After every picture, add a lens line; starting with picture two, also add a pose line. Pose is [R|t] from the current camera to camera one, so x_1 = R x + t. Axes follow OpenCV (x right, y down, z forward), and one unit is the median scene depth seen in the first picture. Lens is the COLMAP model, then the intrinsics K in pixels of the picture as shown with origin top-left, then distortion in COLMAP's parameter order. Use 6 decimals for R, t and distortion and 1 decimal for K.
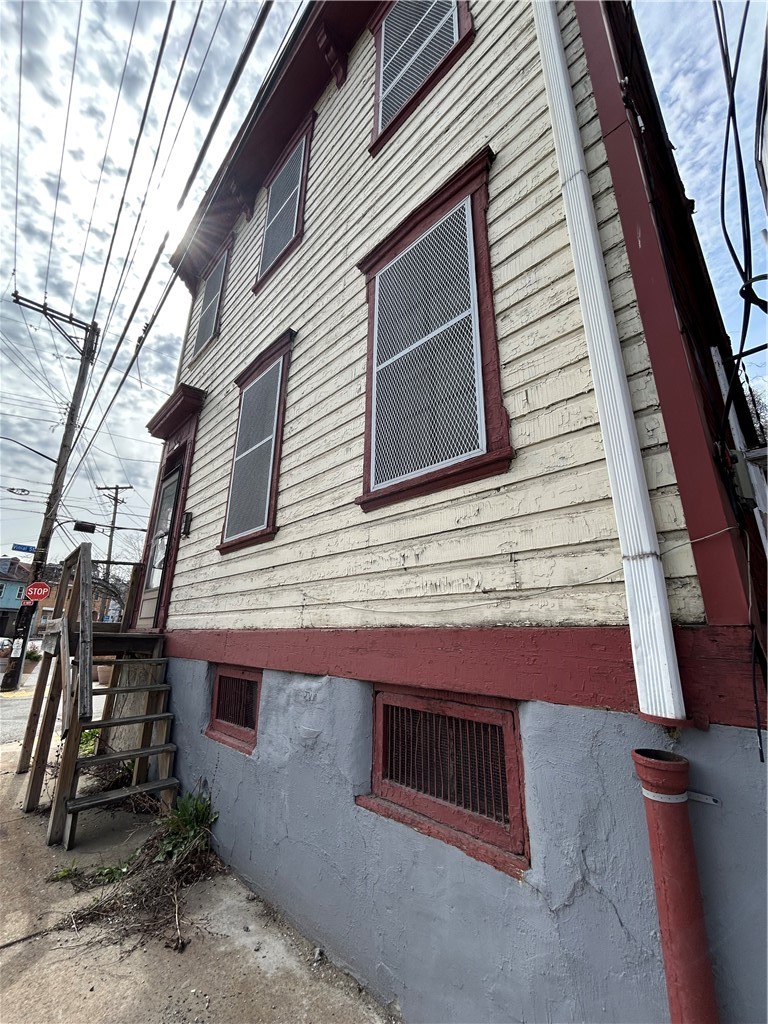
lens RADIAL K [[410.9, 0, 385.9], [0, 410.9, 512.5], [0, 0, 1]] dist [-0.004323, 0.001347]
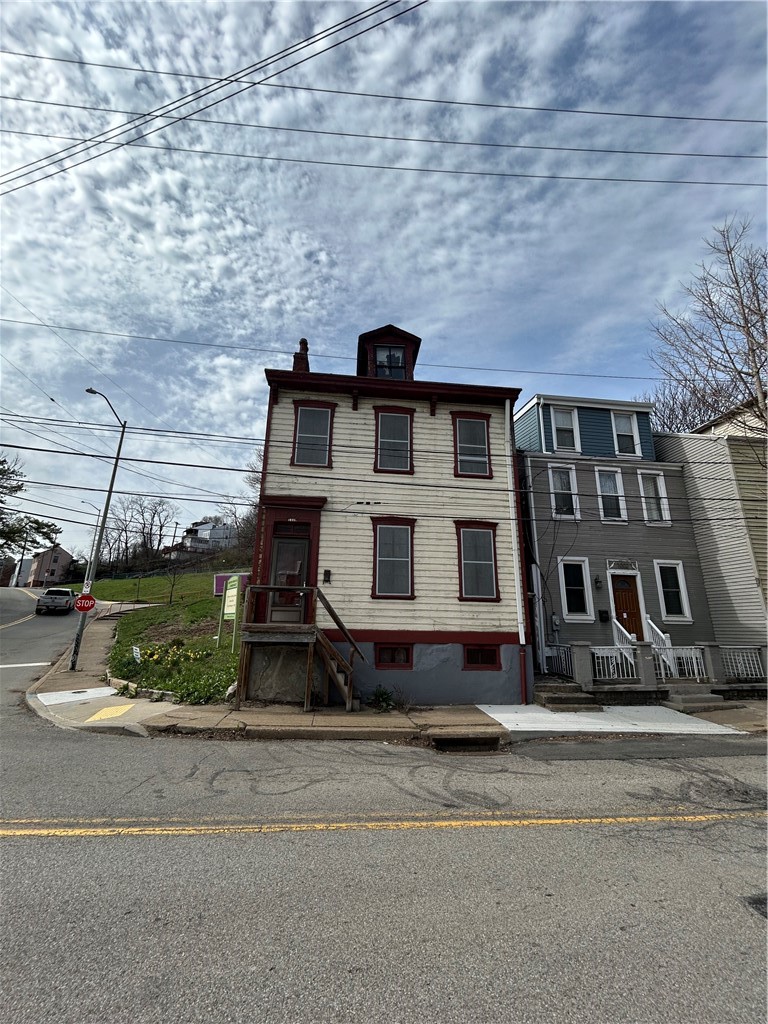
lens RADIAL K [[410.9, 0, 384.0], [0, 410.9, 510.3], [0, 0, 1]] dist [-0.004323, 0.001347]
pose [[0.614478, 0.207676, 0.761109, -3.248769], [-0.240091, 0.968198, -0.070346, -0.348378], [-0.751514, -0.139509, 0.644798, -0.751541]]
